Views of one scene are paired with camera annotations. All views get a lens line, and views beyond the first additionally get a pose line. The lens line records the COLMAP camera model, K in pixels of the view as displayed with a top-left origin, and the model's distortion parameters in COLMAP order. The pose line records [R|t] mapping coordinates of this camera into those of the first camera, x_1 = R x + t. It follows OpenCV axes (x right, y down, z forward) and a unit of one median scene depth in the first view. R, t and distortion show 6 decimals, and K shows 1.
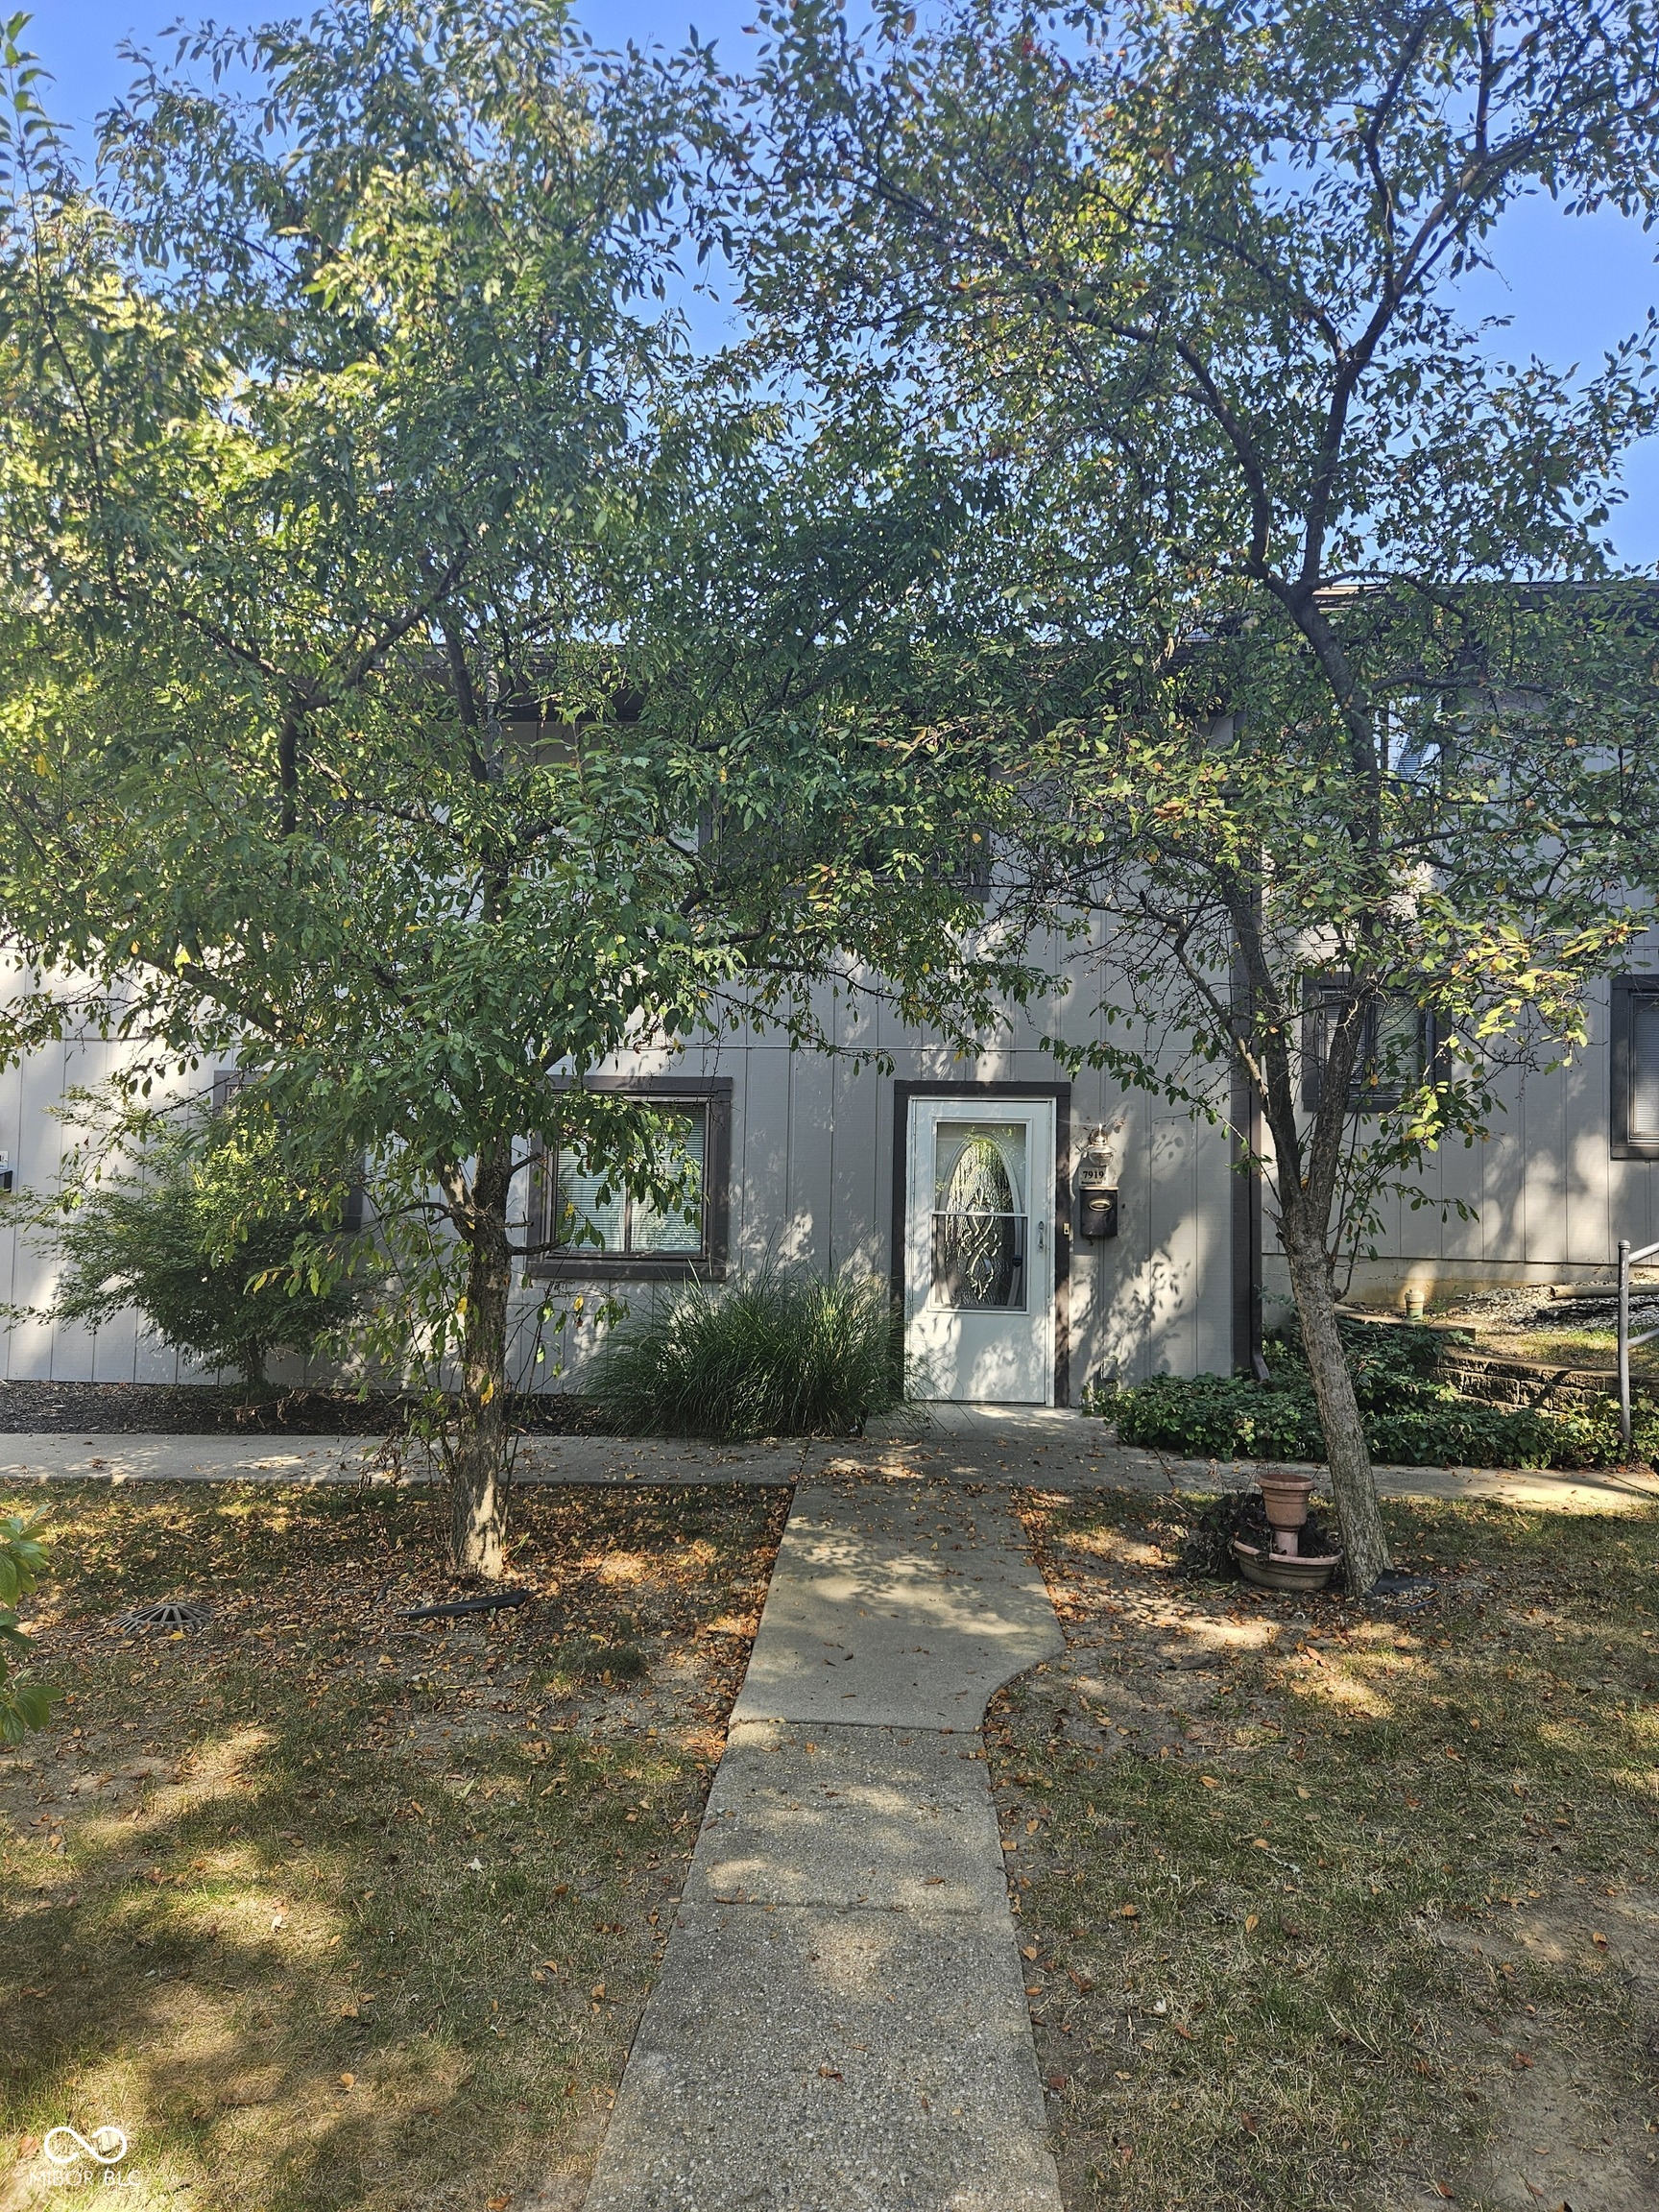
lens RADIAL K [[1466.2, 0, 831.0], [0, 1466.2, 1108.3], [0, 0, 1]] dist [0.036776, -0.009045]
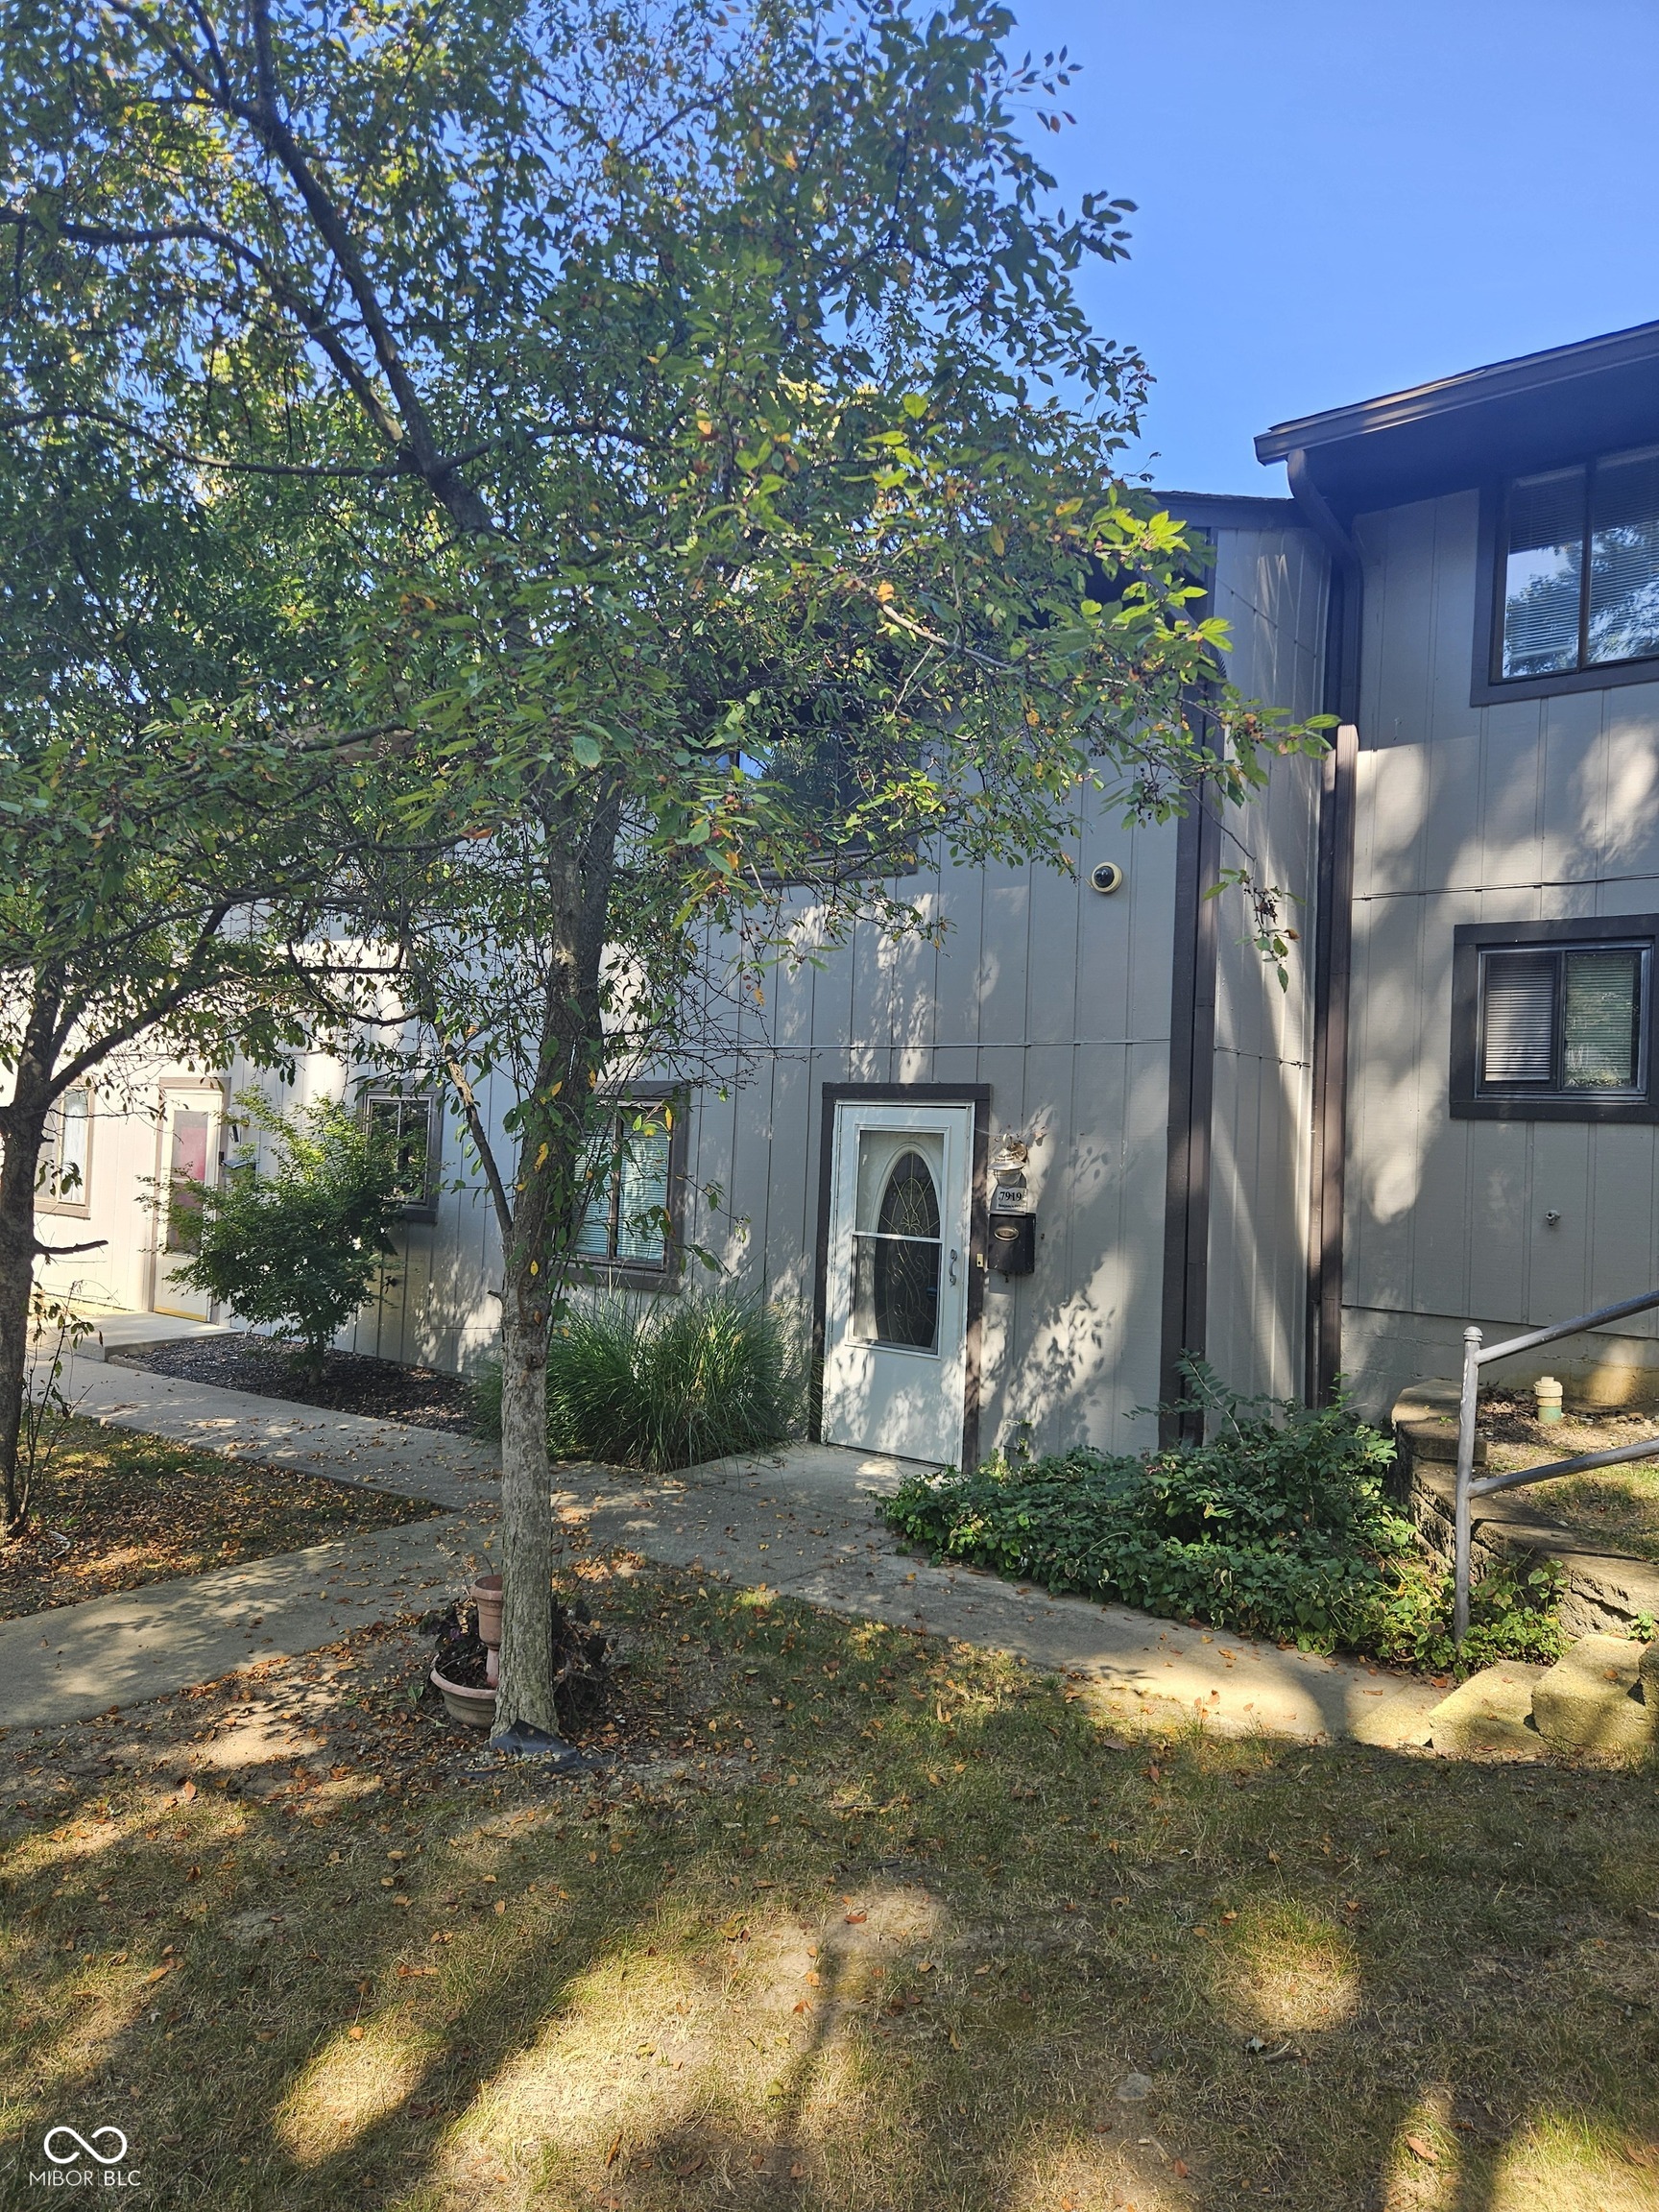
lens RADIAL K [[1466.2, 0, 830.2], [0, 1466.2, 1098.5], [0, 0, 1]] dist [0.036776, -0.009045]
pose [[0.858548, -0.002000, -0.512729, 0.514197], [-0.004710, 0.999919, -0.011788, 0.000983], [0.512711, 0.012536, 0.858470, 0.238812]]
